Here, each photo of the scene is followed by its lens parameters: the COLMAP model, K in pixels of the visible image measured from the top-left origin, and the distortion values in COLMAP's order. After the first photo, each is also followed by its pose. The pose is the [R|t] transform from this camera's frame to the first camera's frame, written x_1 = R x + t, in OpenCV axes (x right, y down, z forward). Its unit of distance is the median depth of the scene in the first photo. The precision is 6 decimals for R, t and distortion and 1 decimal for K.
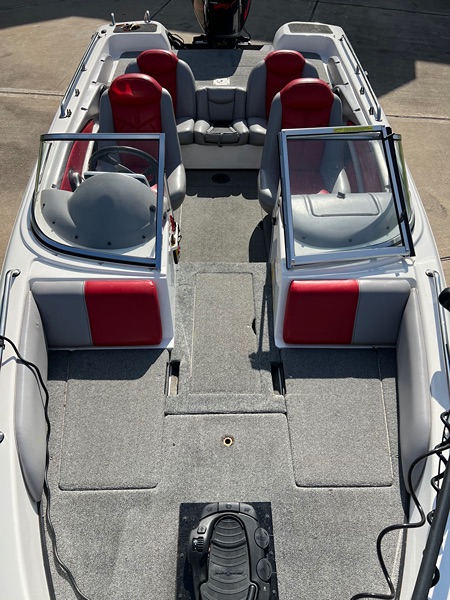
lens RADIAL K [[453.3, 0, 229.4], [0, 453.3, 302.9], [0, 0, 1]] dist [0.072619, -0.091203]
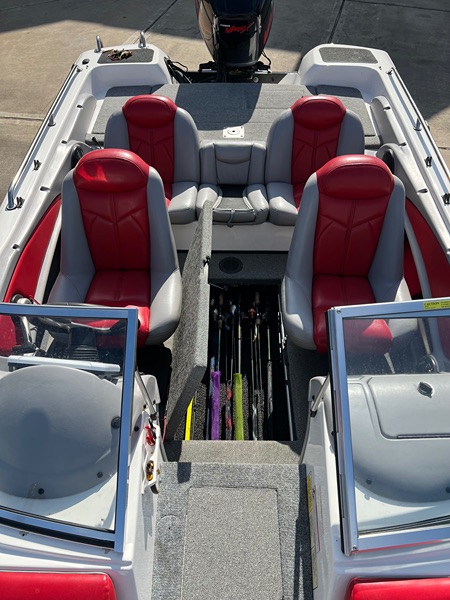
lens RADIAL K [[456.4, 0, 225.0], [0, 456.4, 300.0], [0, 0, 1]] dist [0.044628, -0.054002]
pose [[0.999443, 0.013409, -0.030572, -0.007320], [-0.012764, 0.999694, 0.021181, -0.380887], [0.030847, -0.020779, 0.999308, 0.394616]]
